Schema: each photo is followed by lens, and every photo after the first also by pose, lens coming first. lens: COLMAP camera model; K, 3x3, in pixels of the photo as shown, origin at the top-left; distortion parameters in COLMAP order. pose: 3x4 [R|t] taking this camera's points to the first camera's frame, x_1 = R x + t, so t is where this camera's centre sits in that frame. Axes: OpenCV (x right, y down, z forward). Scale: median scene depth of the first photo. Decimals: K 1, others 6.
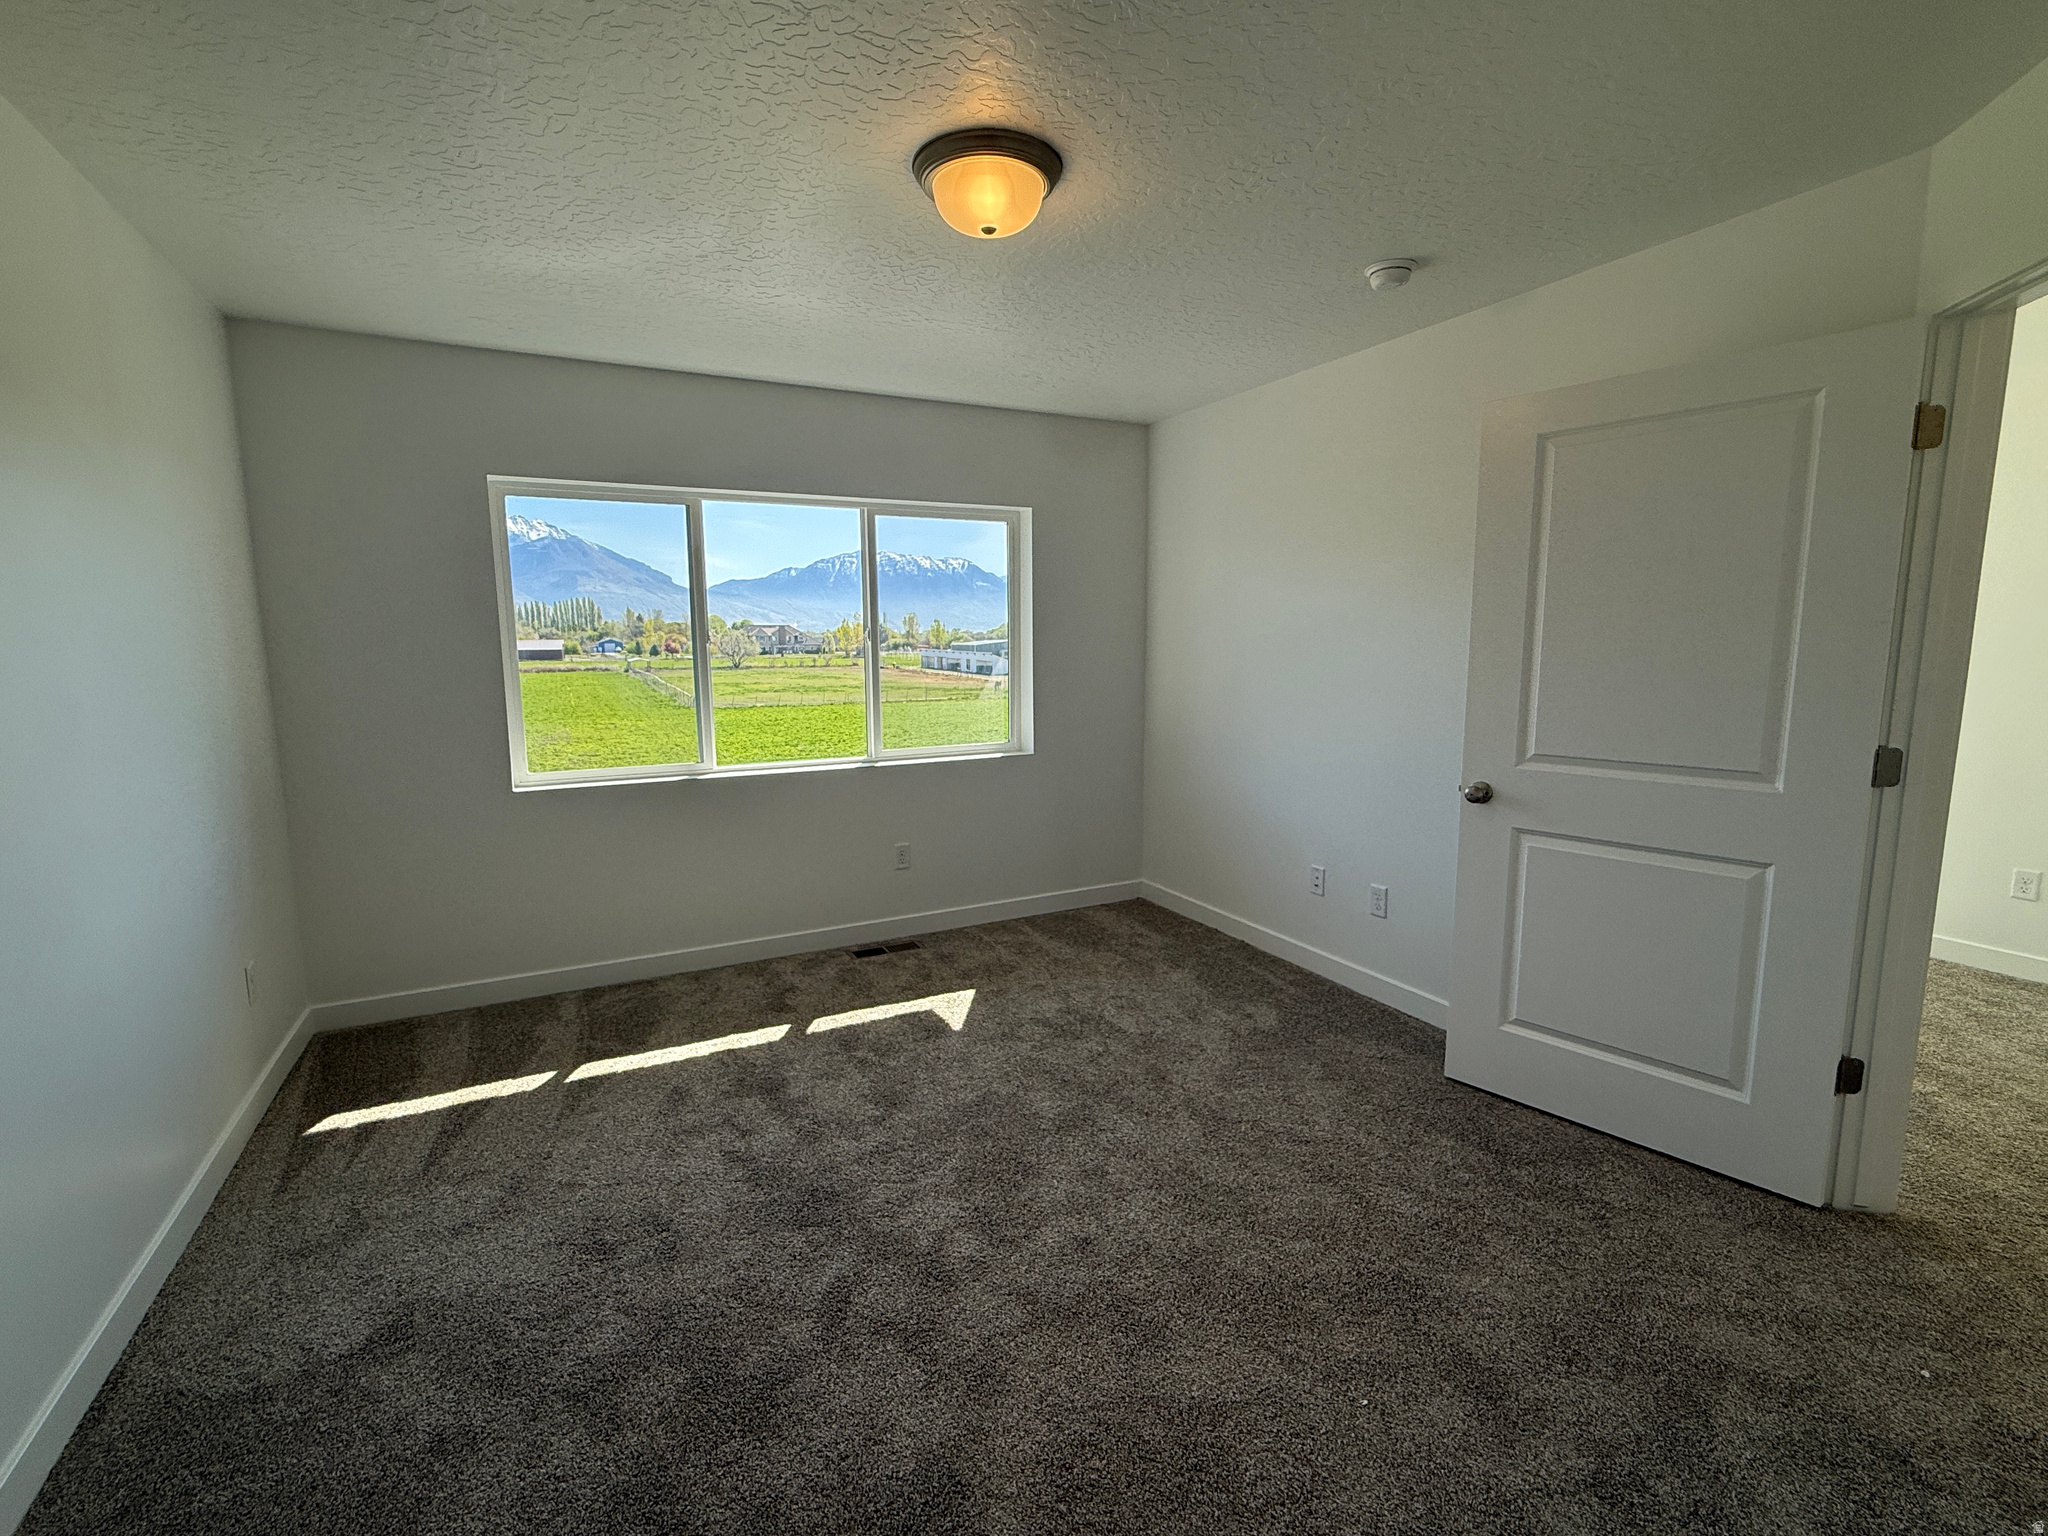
lens RADIAL K [[912.6, 0, 1024.0], [0, 912.6, 768.0], [0, 0, 1]] dist [-0.003984, -0.000448]
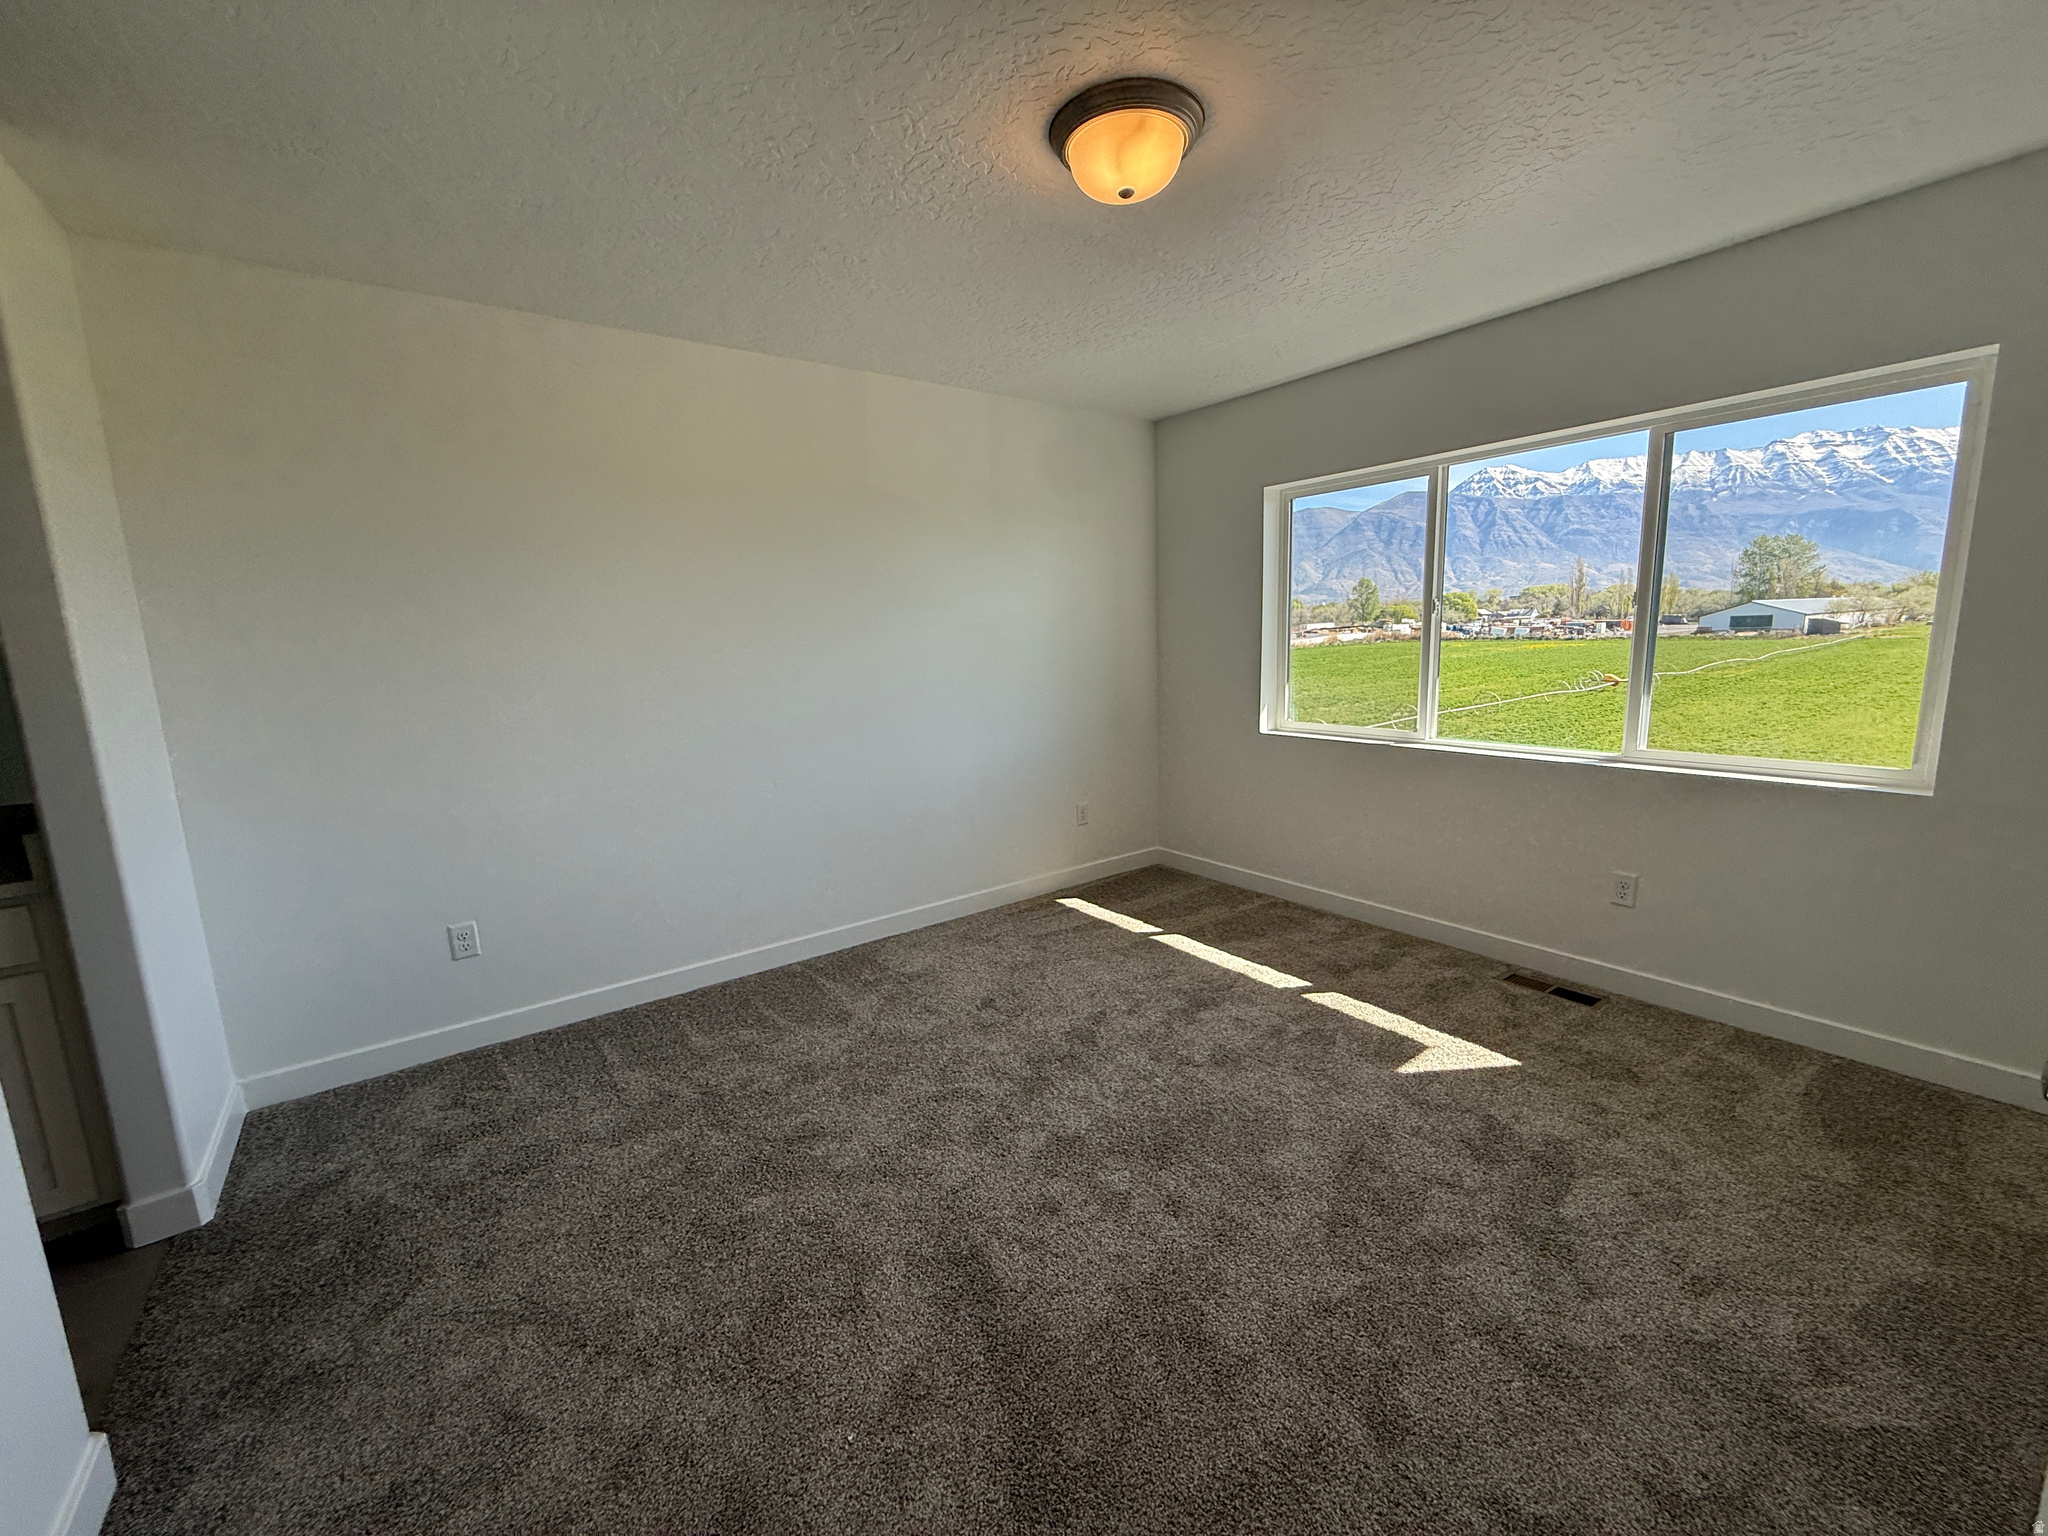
lens RADIAL K [[818.6, 0, 1020.7], [0, 818.6, 764.9], [0, 0, 1]] dist [0.001793, -0.000018]
pose [[0.166800, 0.161563, -0.972664, 0.560724], [-0.107854, 0.983554, 0.144876, -0.065478], [0.980074, 0.080740, 0.181482, 0.484821]]
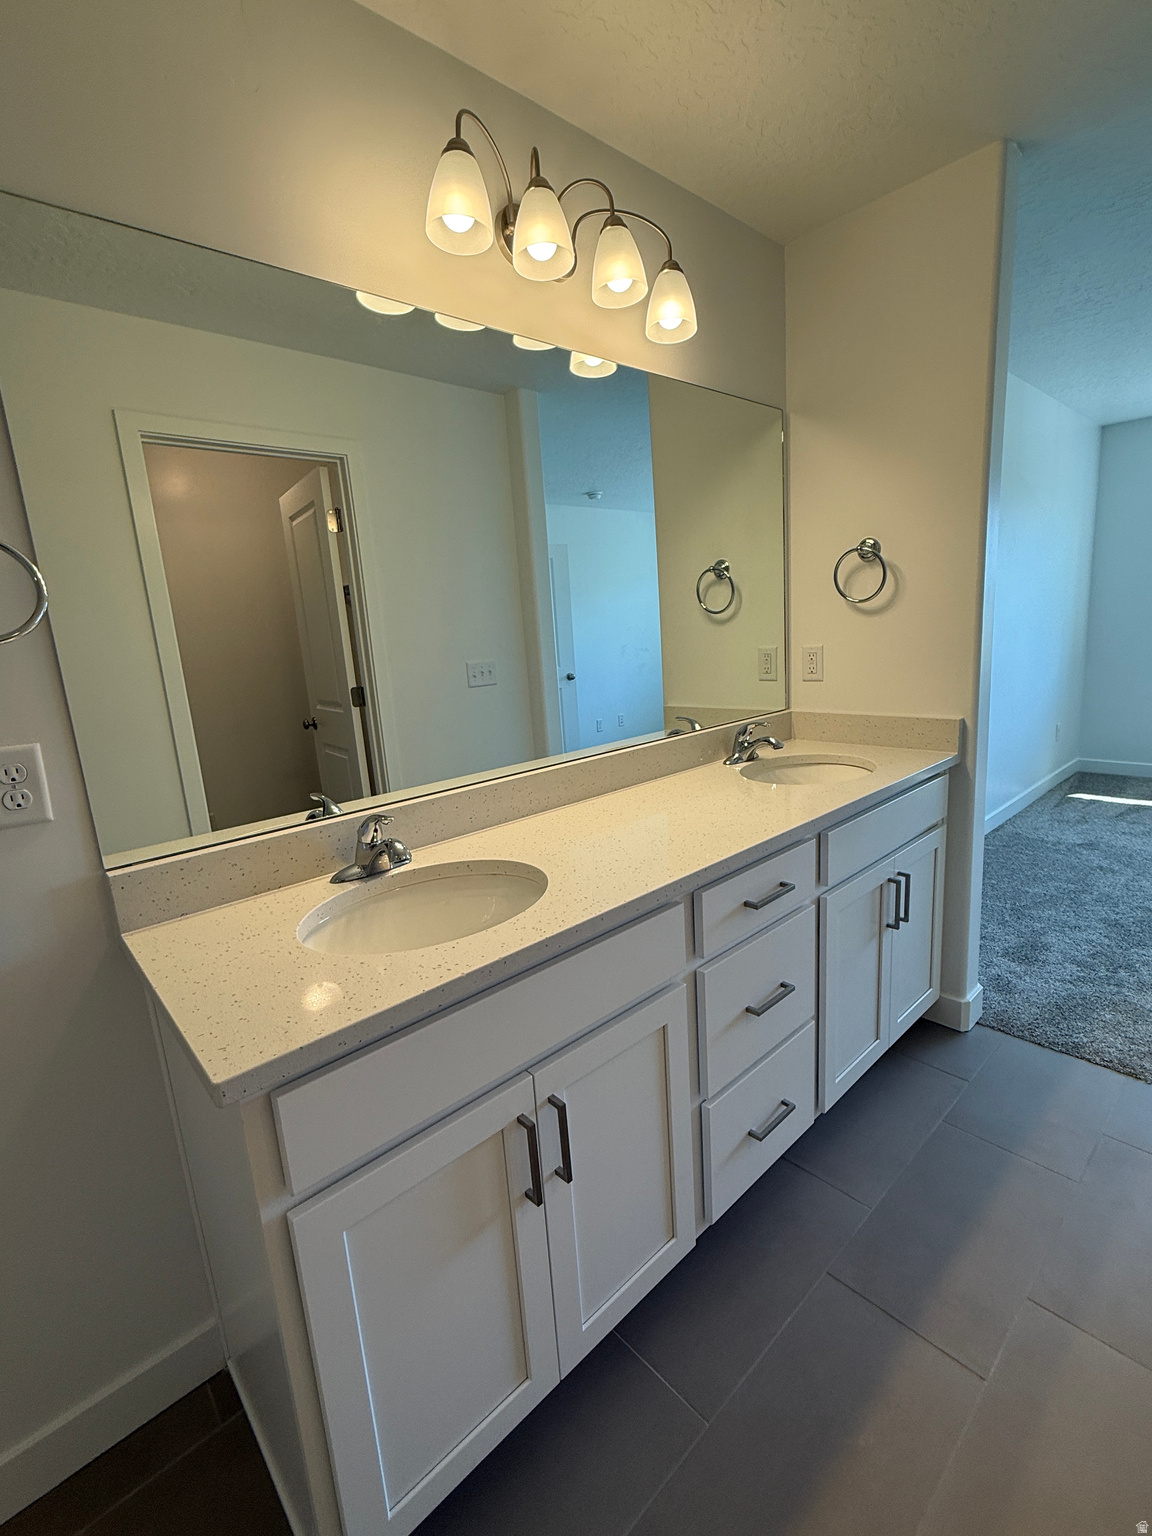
lens RADIAL K [[684.5, 0, 583.3], [0, 684.5, 765.4], [0, 0, 1]] dist [-0.003984, -0.000448]
pose [[0.258985, 0.178488, -0.949247, 0.420800], [-0.073295, 0.983576, 0.164945, 0.099819], [0.963096, 0.026856, 0.267813, -0.525464]]
